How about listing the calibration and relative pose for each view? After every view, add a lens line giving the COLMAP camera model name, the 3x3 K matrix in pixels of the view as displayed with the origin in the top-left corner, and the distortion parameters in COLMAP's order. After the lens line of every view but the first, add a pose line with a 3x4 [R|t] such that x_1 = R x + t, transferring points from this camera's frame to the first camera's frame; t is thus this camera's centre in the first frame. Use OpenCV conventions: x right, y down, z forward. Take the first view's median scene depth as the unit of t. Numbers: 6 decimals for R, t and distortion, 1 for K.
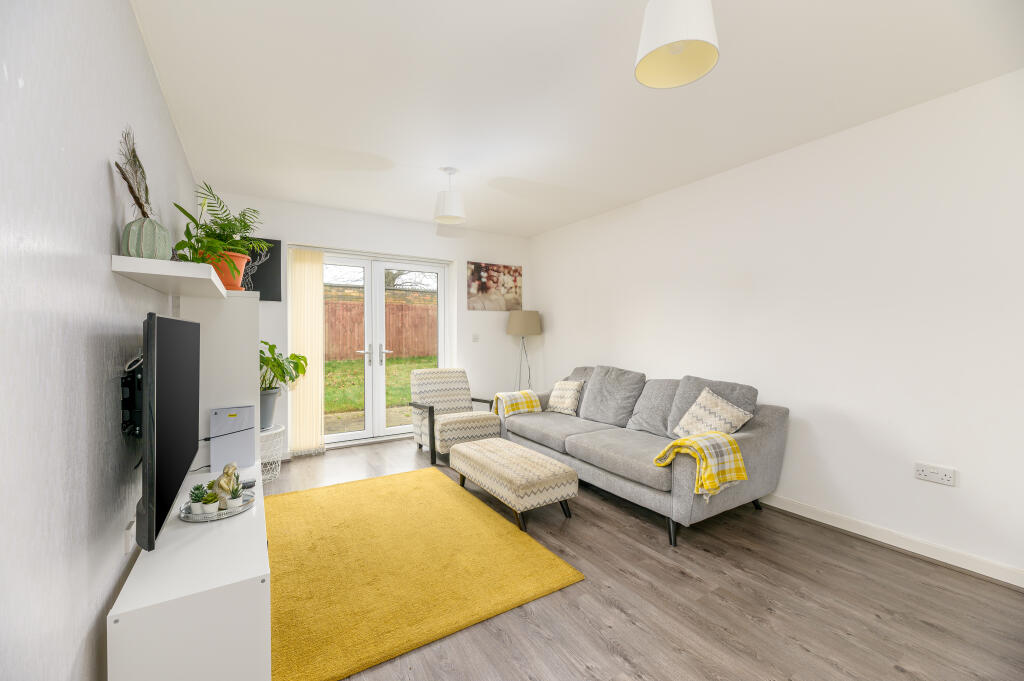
lens RADIAL K [[411.8, 0, 515.9], [0, 411.8, 333.0], [0, 0, 1]] dist [-0.002320, -0.000194]
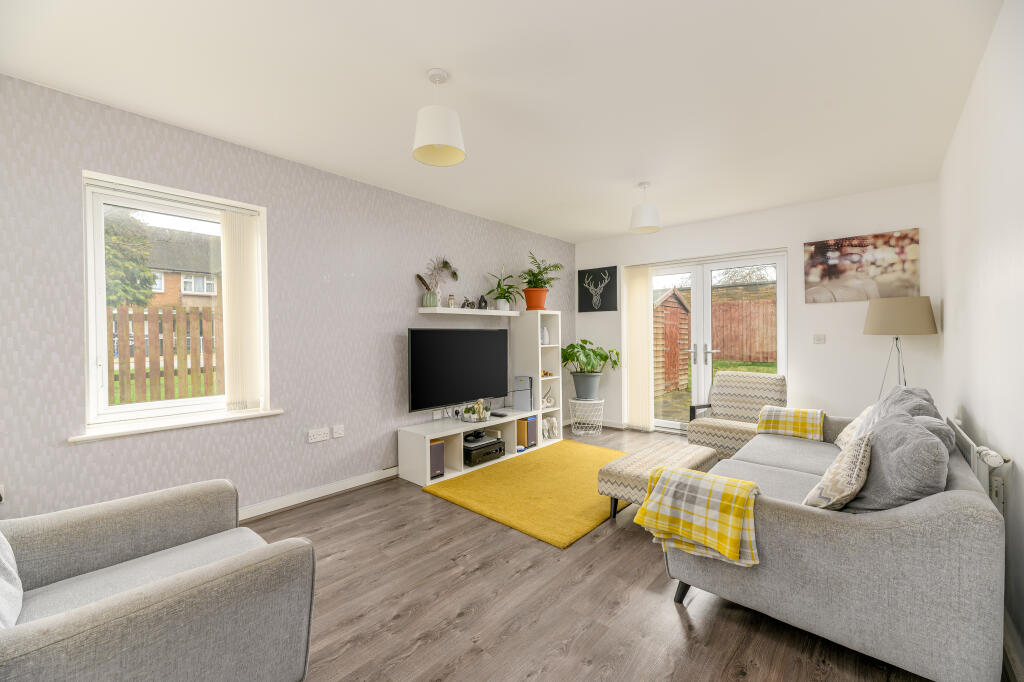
lens RADIAL K [[419.8, 0, 507.4], [0, 419.8, 337.1], [0, 0, 1]] dist [0.001839, 0.000062]
pose [[0.259134, 0.003034, -0.965836, 0.520074], [0.006900, 0.999964, 0.004992, 0.000532], [0.965817, -0.007958, 0.259104, 0.229940]]
